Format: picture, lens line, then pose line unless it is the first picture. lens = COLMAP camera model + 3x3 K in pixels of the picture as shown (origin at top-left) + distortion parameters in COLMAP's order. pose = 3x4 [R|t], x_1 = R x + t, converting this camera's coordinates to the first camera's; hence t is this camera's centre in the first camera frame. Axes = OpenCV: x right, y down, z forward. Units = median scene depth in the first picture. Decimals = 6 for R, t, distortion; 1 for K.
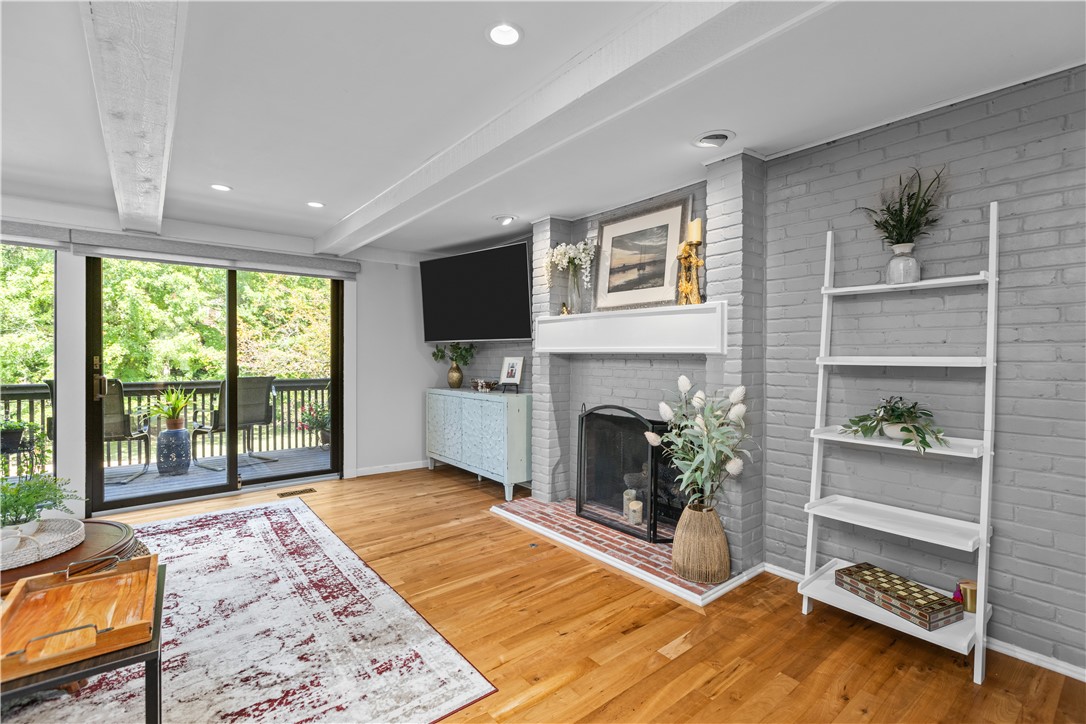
lens RADIAL K [[490.3, 0, 547.1], [0, 490.3, 355.3], [0, 0, 1]] dist [-0.000294, -0.000496]
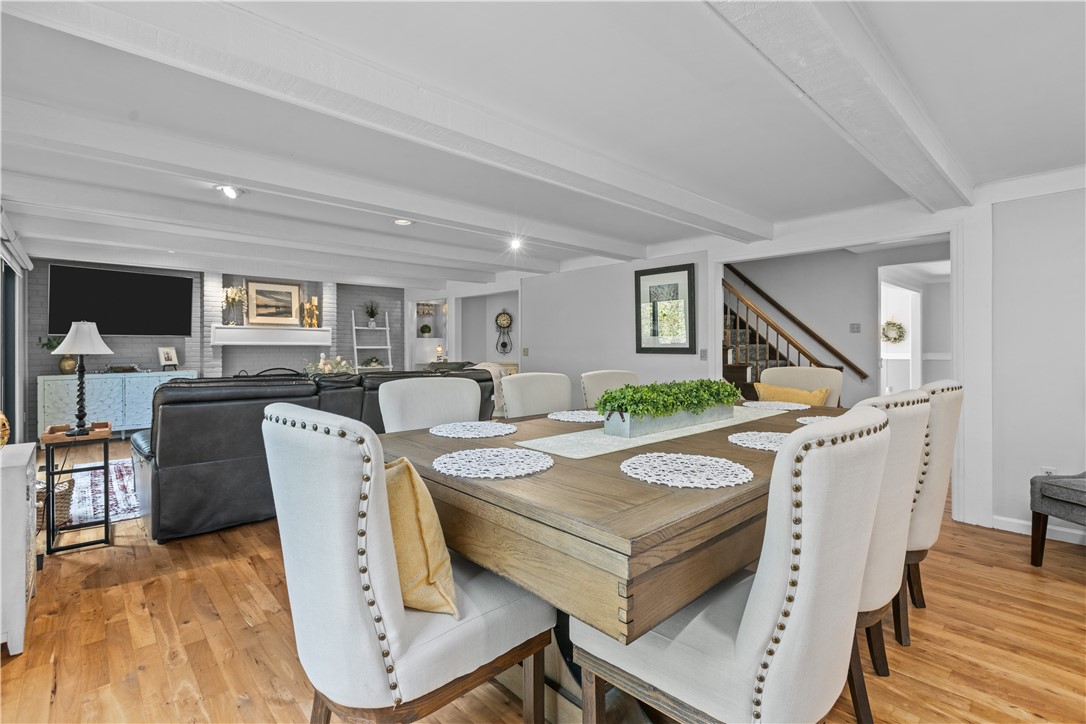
lens RADIAL K [[498.0, 0, 551.2], [0, 498.0, 343.2], [0, 0, 1]] dist [0.001469, -0.000283]
pose [[-0.069827, 0.001883, 0.997557, -2.276483], [-0.000335, 0.999998, -0.001911, -0.010289], [-0.997559, -0.000467, -0.069827, -0.111723]]
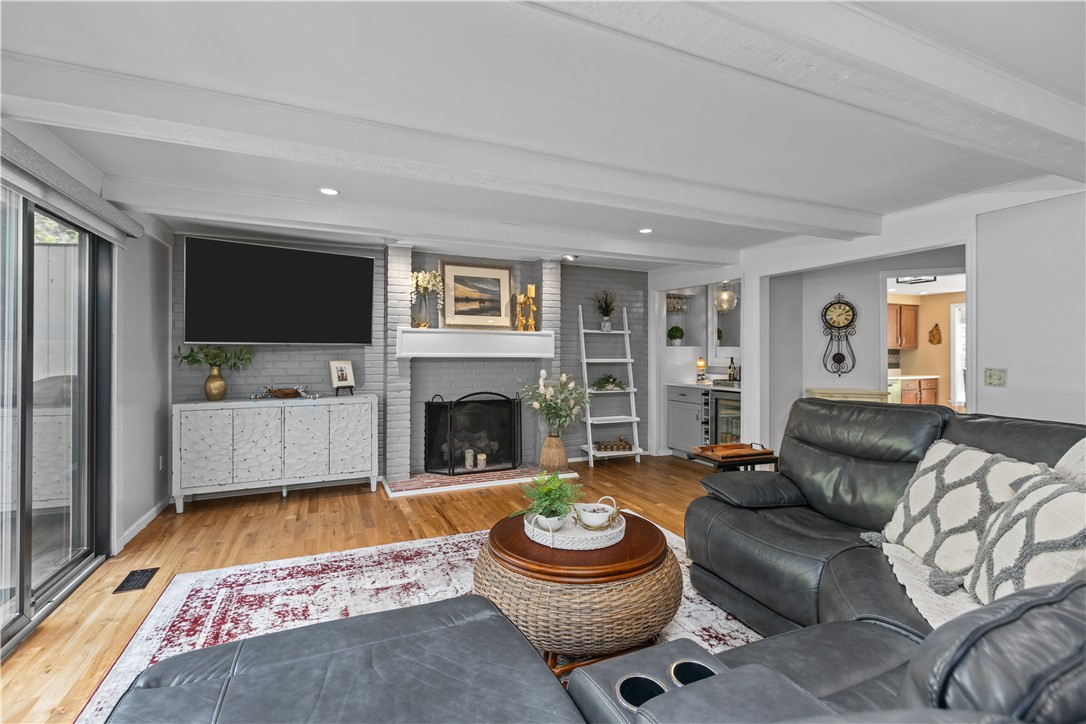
lens RADIAL K [[494.4, 0, 543.6], [0, 494.4, 351.2], [0, 0, 1]] dist [0.000026, 0.000491]
pose [[0.260661, 0.002391, 0.965428, -1.296401], [-0.002273, 0.999996, -0.001863, -0.022316], [-0.965428, -0.001709, 0.260665, 0.420260]]
